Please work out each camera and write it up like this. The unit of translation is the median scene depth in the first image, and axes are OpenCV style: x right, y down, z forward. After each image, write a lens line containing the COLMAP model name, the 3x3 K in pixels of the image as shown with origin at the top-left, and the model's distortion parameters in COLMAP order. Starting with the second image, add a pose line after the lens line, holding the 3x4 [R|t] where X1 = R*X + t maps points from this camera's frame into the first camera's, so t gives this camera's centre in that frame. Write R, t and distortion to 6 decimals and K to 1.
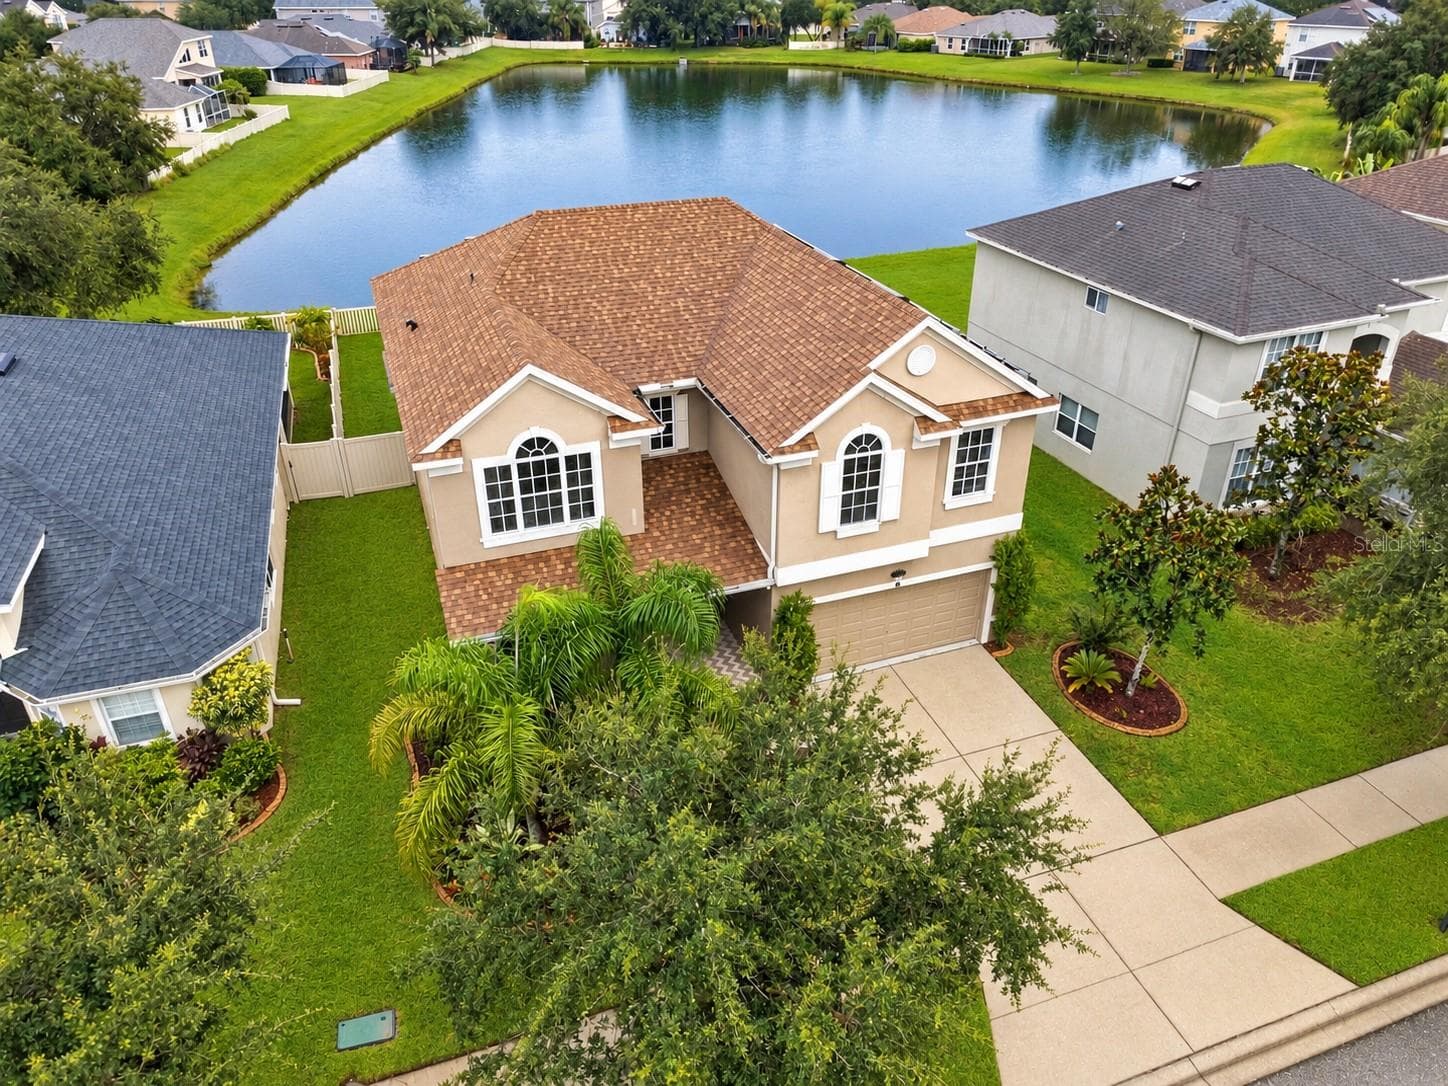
lens RADIAL K [[998.8, 0, 726.8], [0, 998.8, 565.3], [0, 0, 1]] dist [-0.004035, -0.003329]
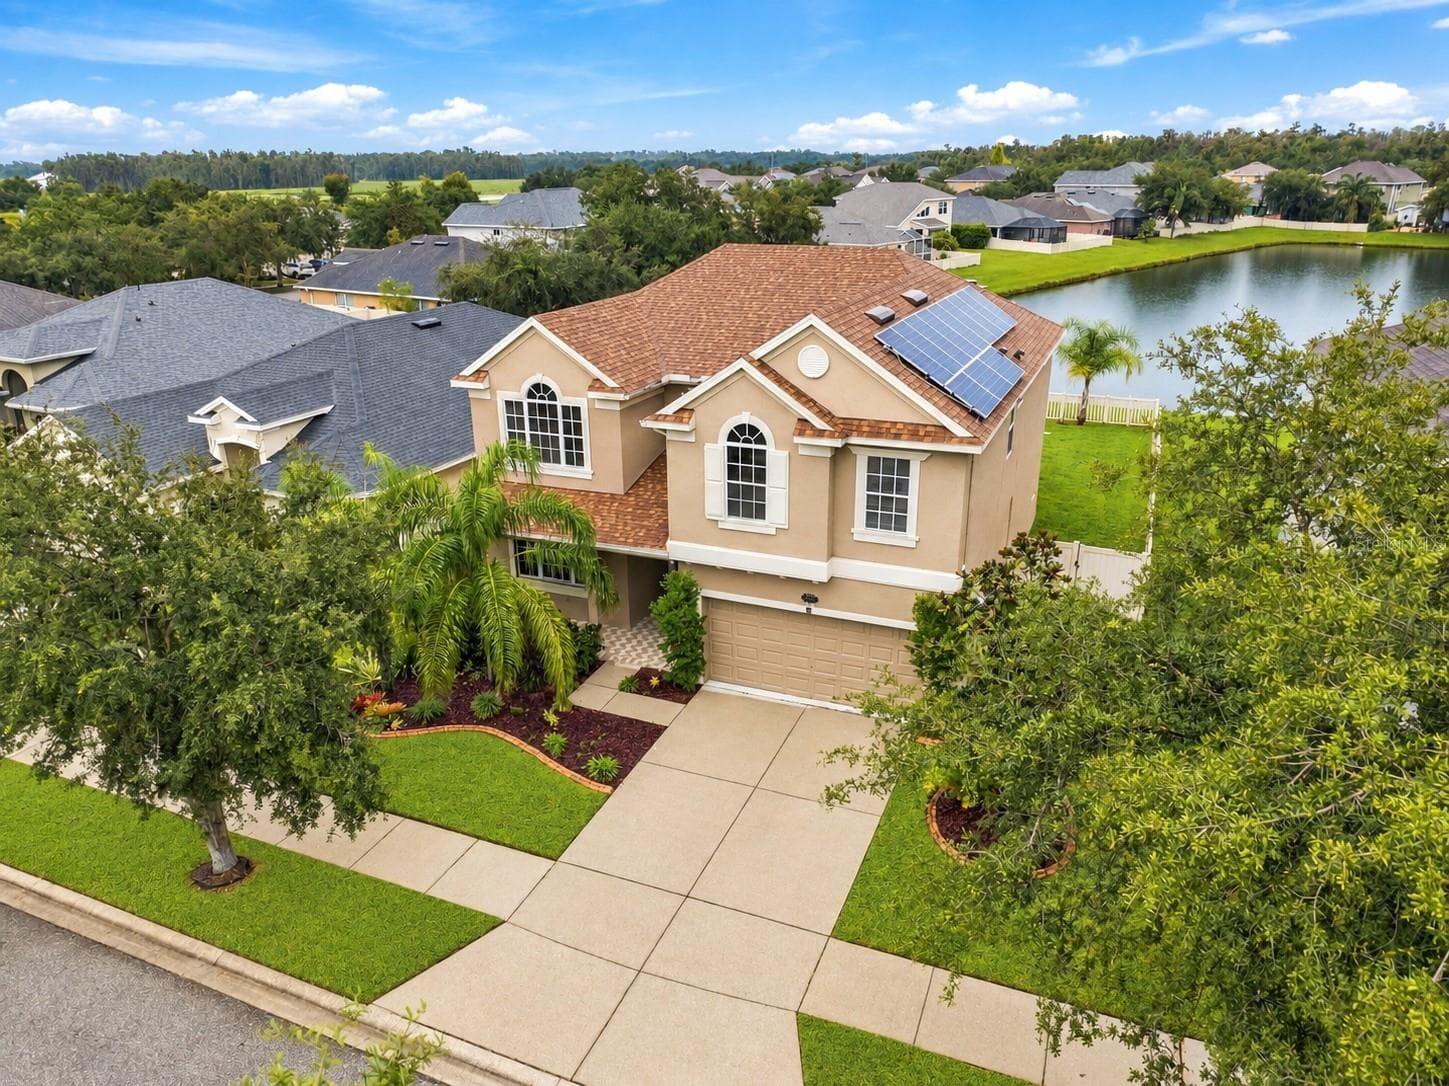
lens RADIAL K [[1028.7, 0, 724.5], [0, 1028.7, 543.0], [0, 0, 1]] dist [-0.003129, -0.002067]
pose [[0.731507, 0.230445, -0.641711, 0.763026], [-0.348372, 0.935355, -0.061225, 0.049324], [0.586118, 0.268341, 0.764499, 0.206448]]
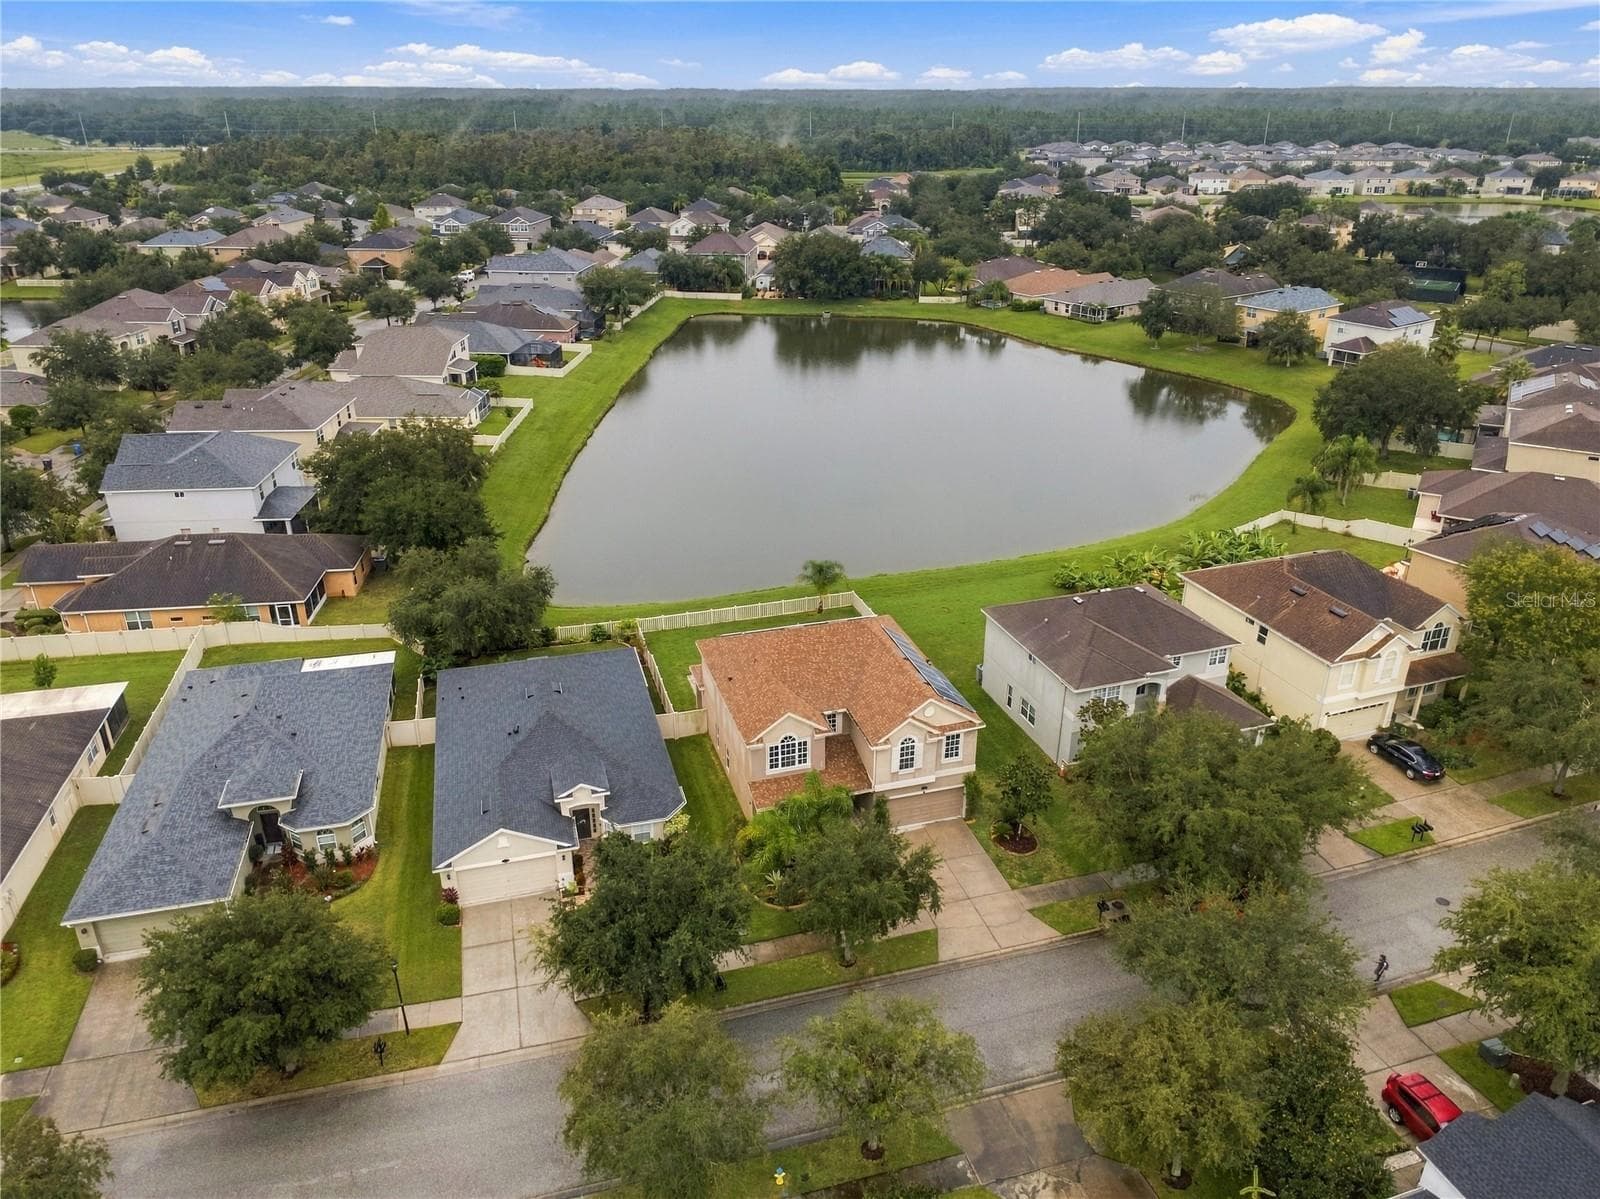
lens RADIAL K [[1103.7, 0, 803.1], [0, 1103.7, 624.2], [0, 0, 1]] dist [-0.004035, -0.003329]
pose [[0.998584, 0.025027, -0.046945, -0.013791], [-0.029613, 0.994580, -0.099671, -0.122587], [0.044197, 0.100920, 0.993912, -1.914674]]
